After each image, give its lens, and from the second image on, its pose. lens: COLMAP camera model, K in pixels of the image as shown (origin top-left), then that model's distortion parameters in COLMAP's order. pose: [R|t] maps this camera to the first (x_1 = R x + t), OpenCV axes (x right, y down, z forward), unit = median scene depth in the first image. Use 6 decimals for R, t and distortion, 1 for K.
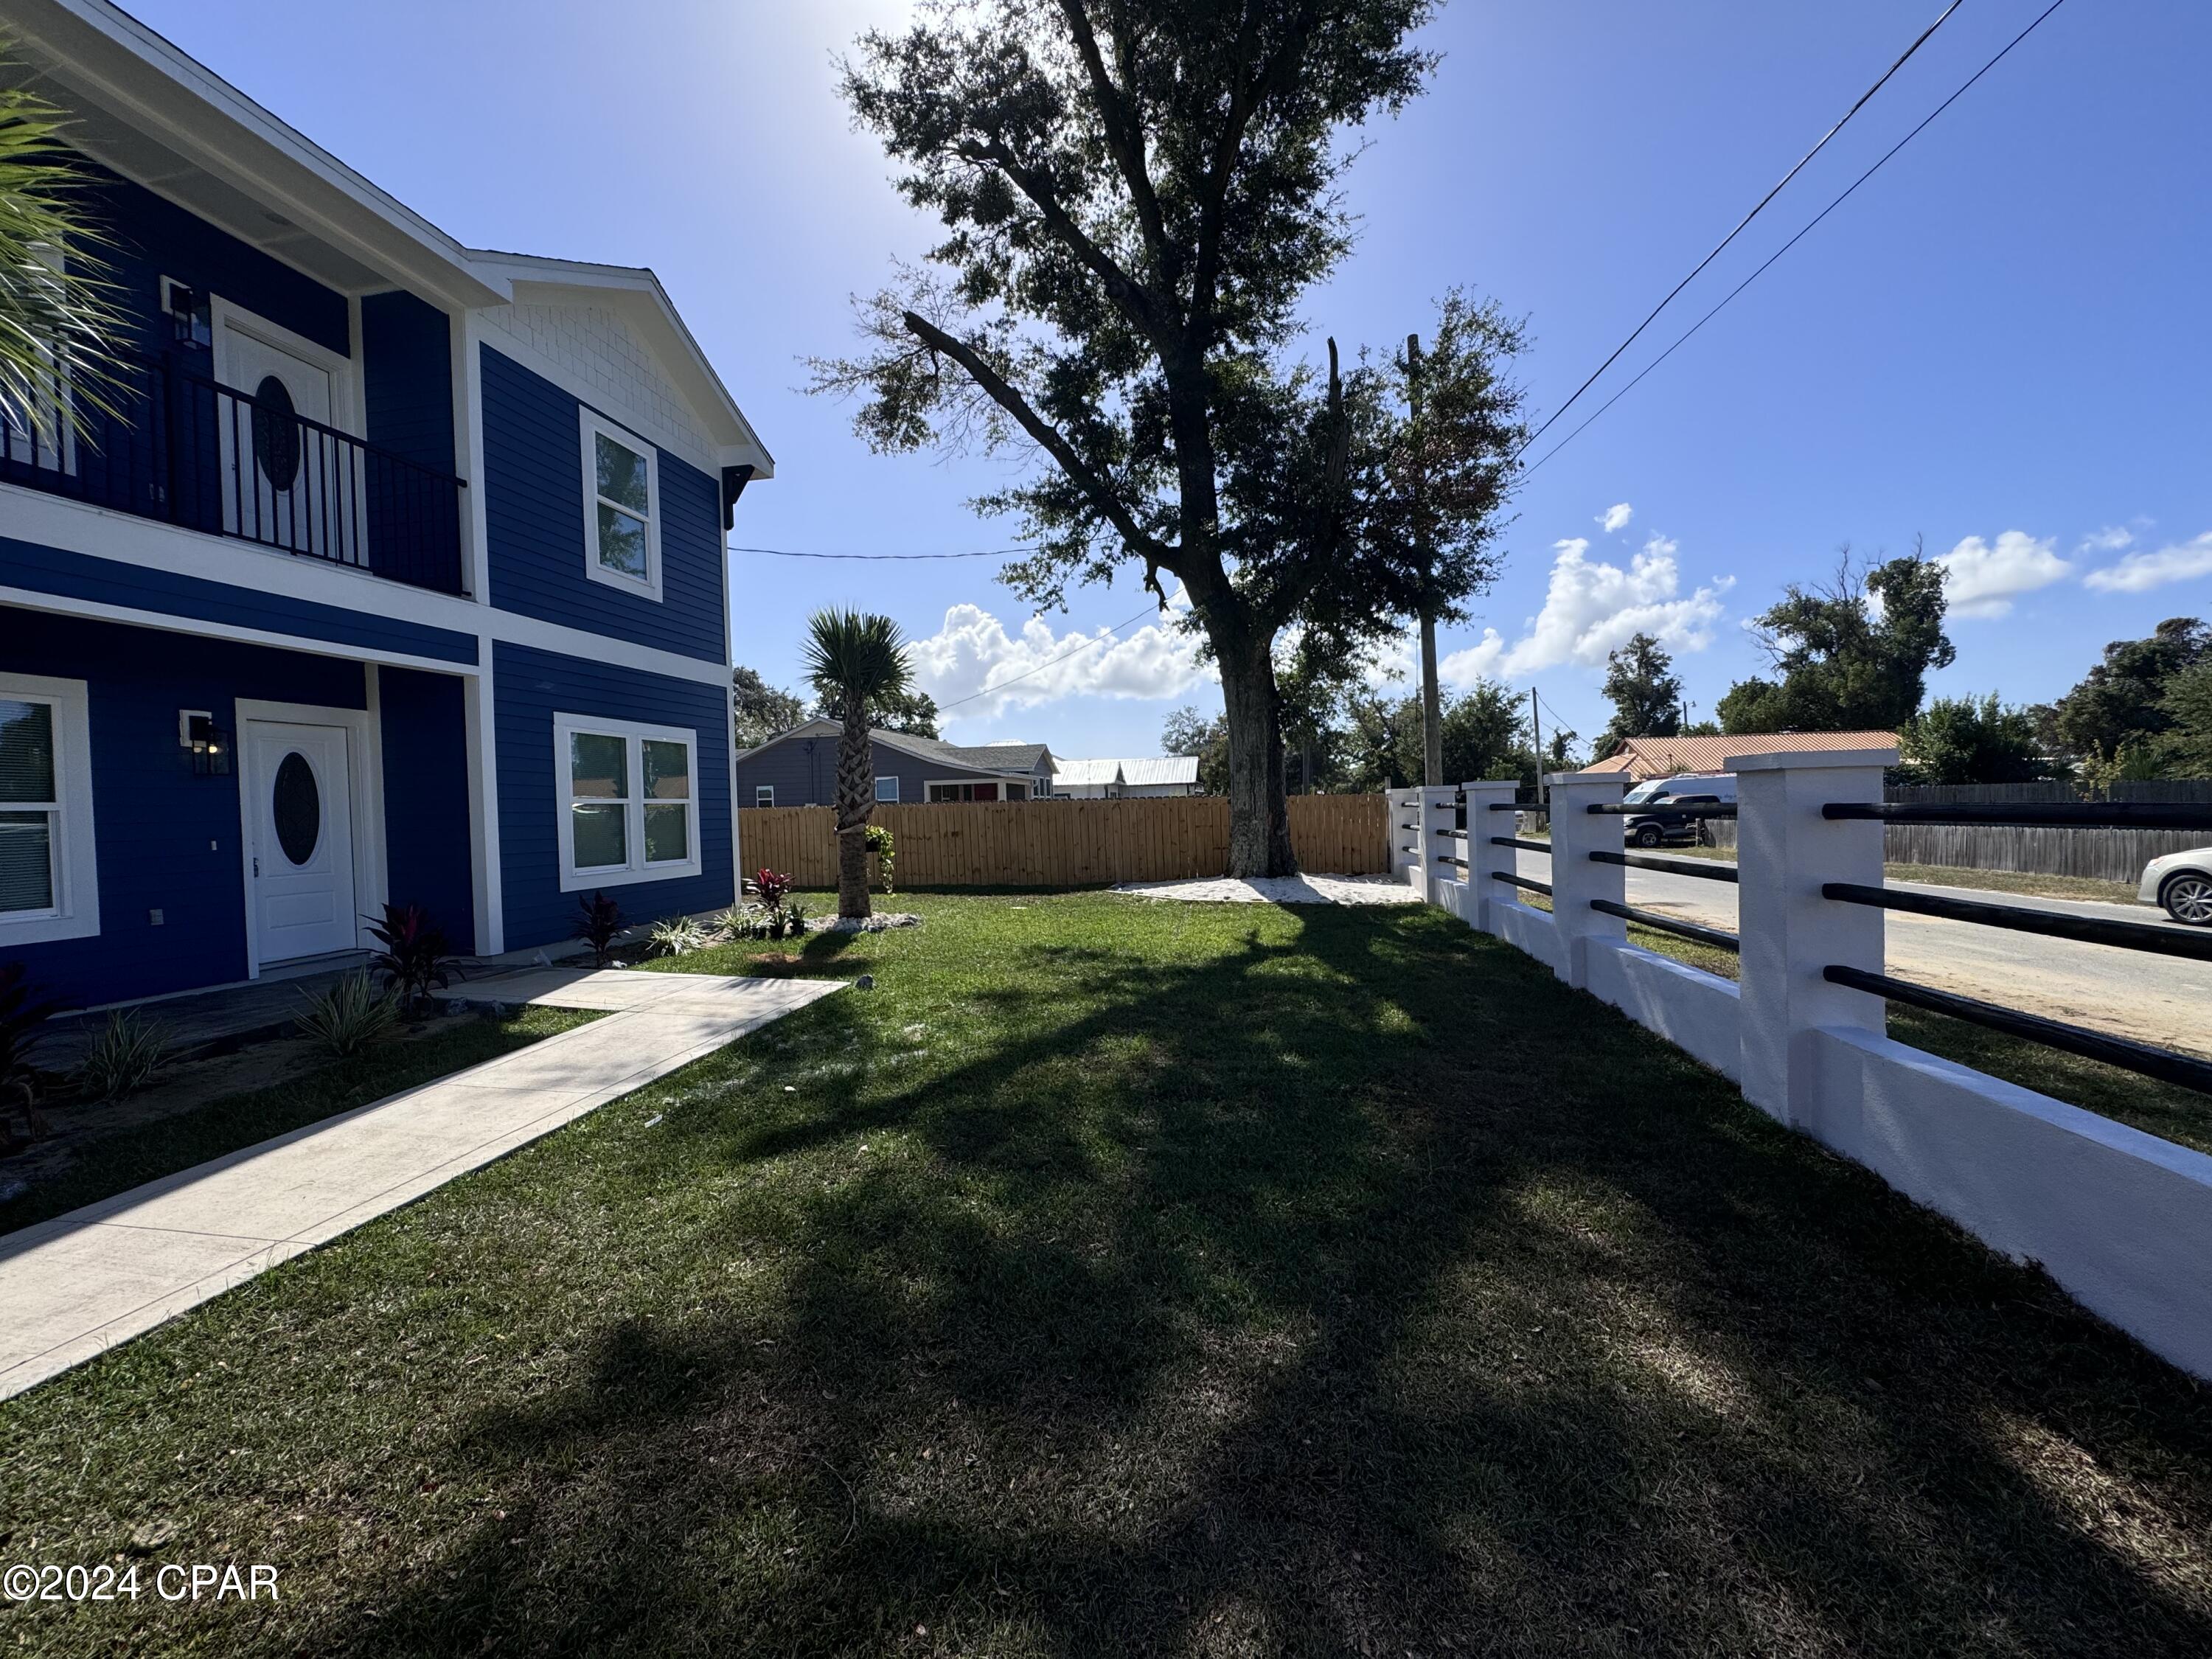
lens RADIAL K [[884.7, 0, 1109.1], [0, 884.7, 824.2], [0, 0, 1]] dist [-0.001463, 0.000637]
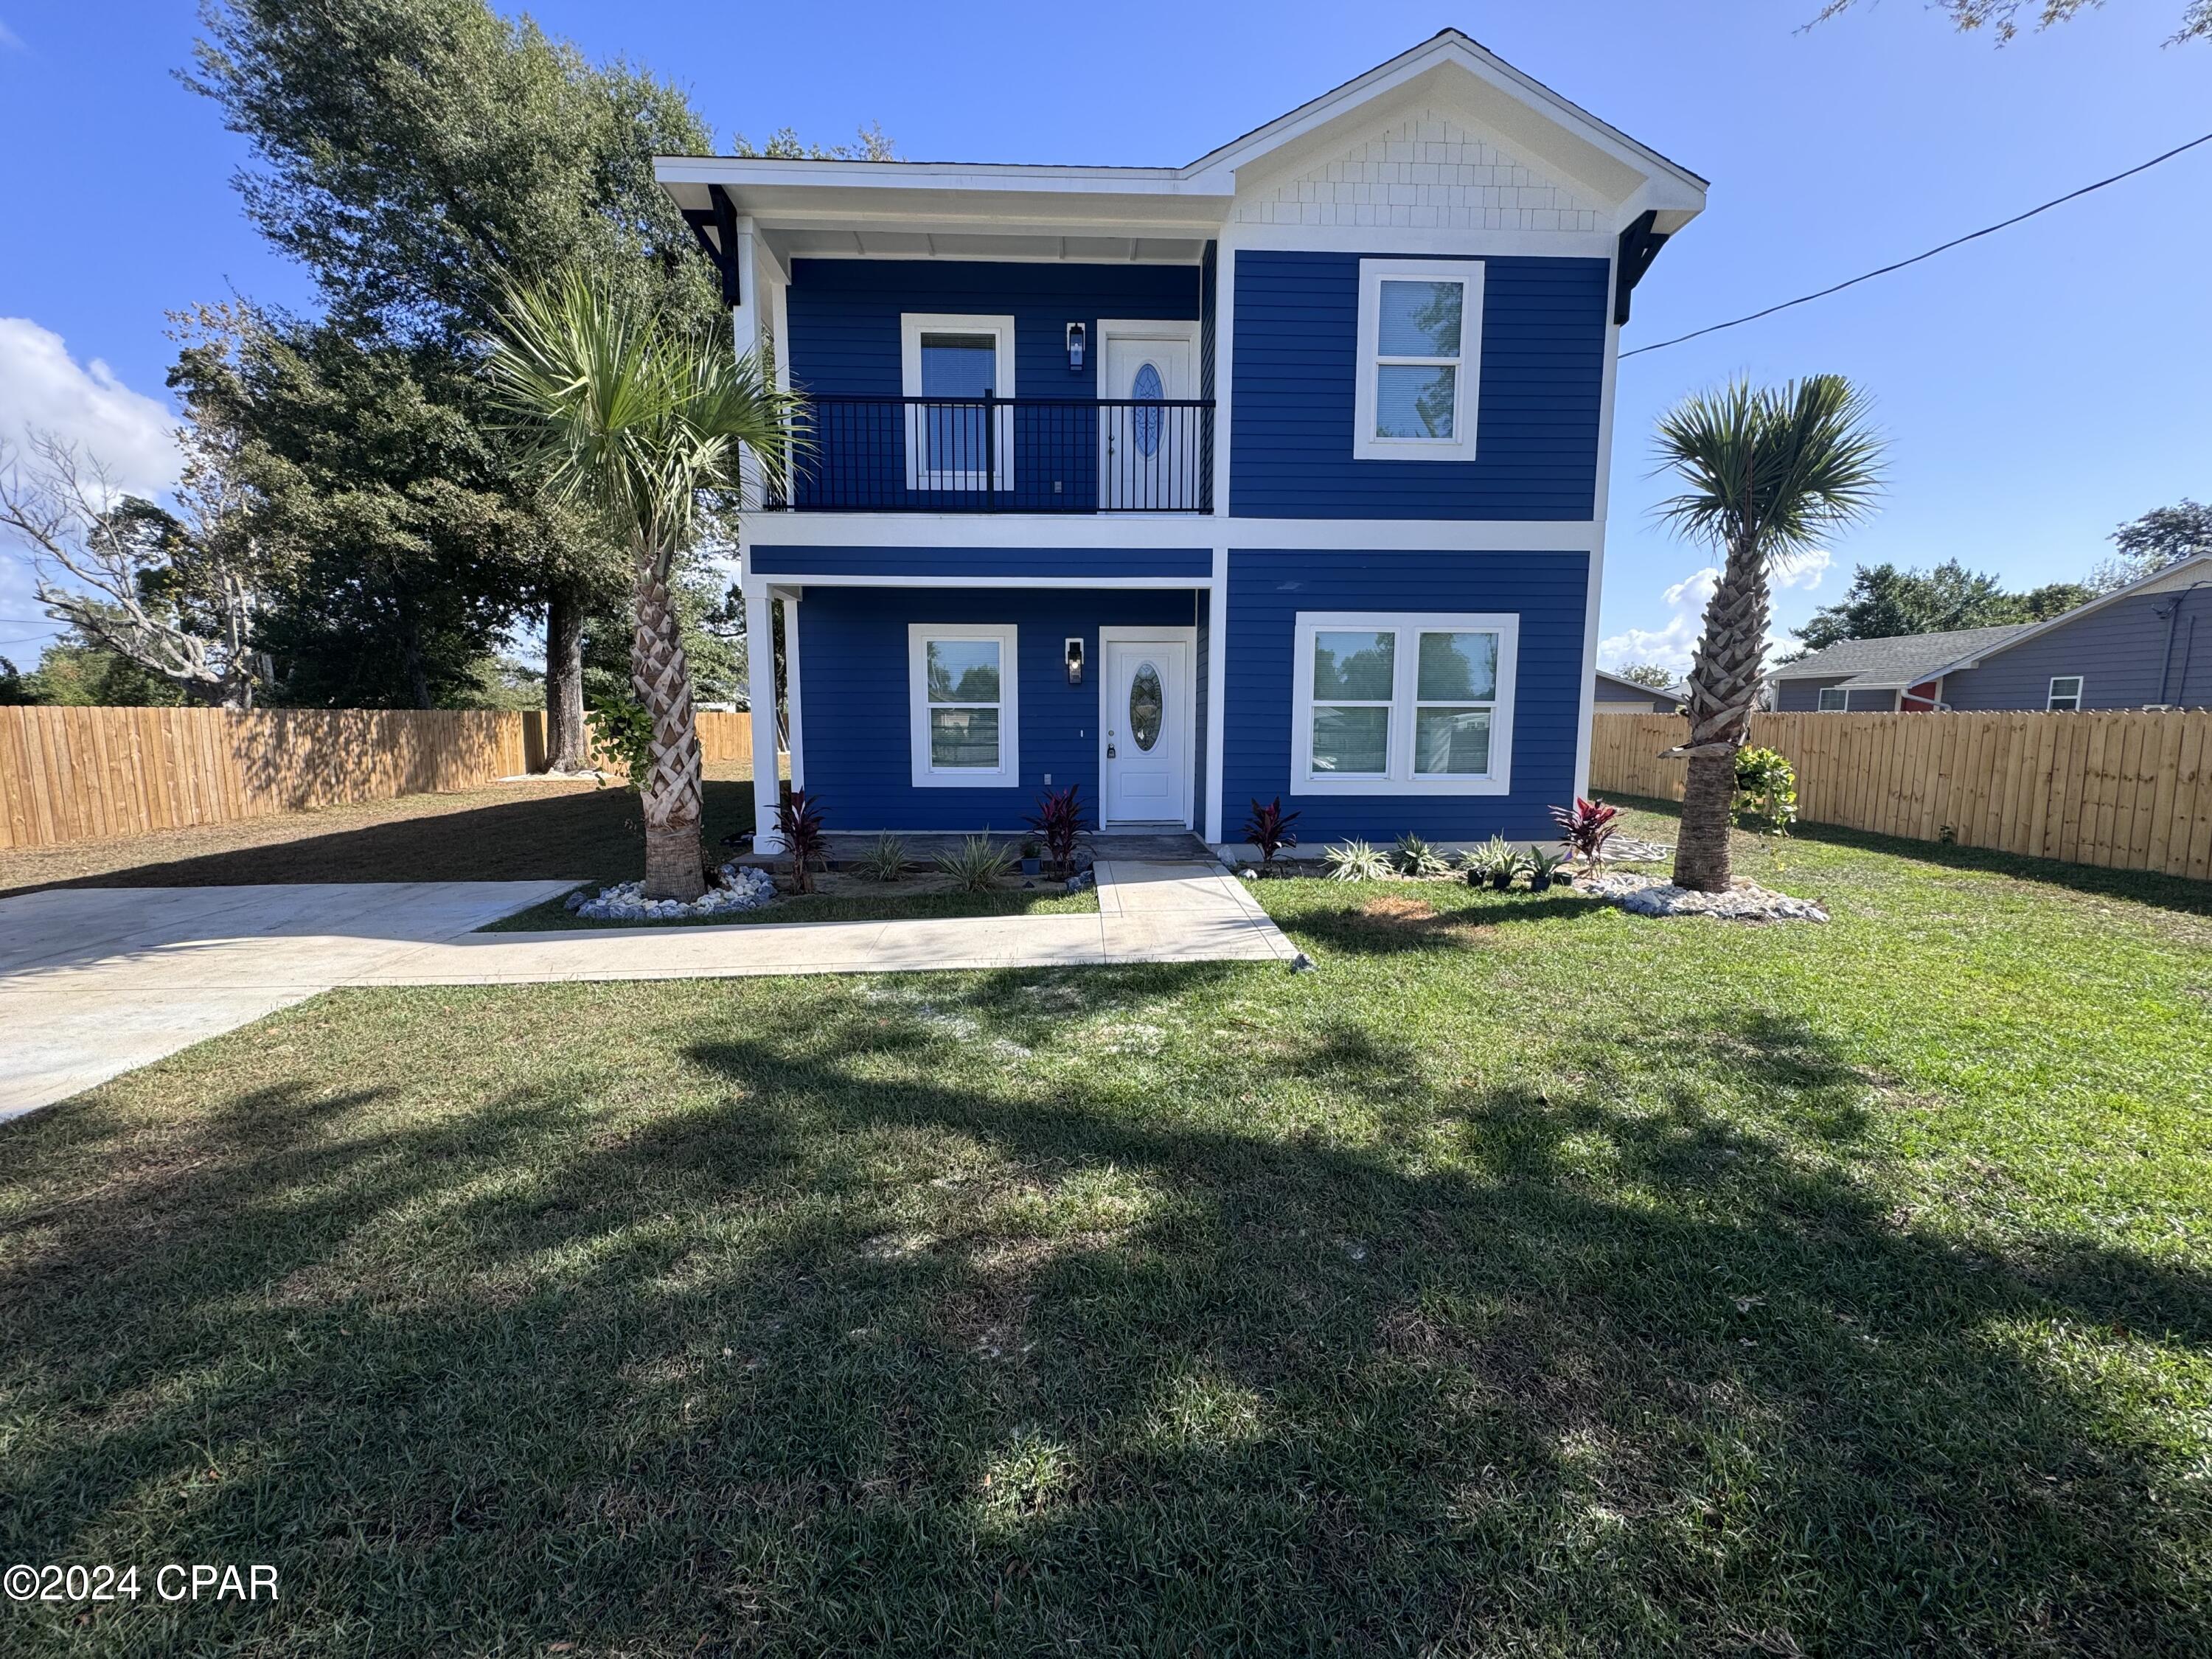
lens RADIAL K [[884.7, 0, 1110.3], [0, 884.7, 823.9], [0, 0, 1]] dist [-0.001463, 0.000637]
pose [[0.209896, 0.140256, -0.967611, 0.345424], [-0.027265, 0.990112, 0.137604, -0.025259], [0.977344, -0.002500, 0.211644, 0.643395]]
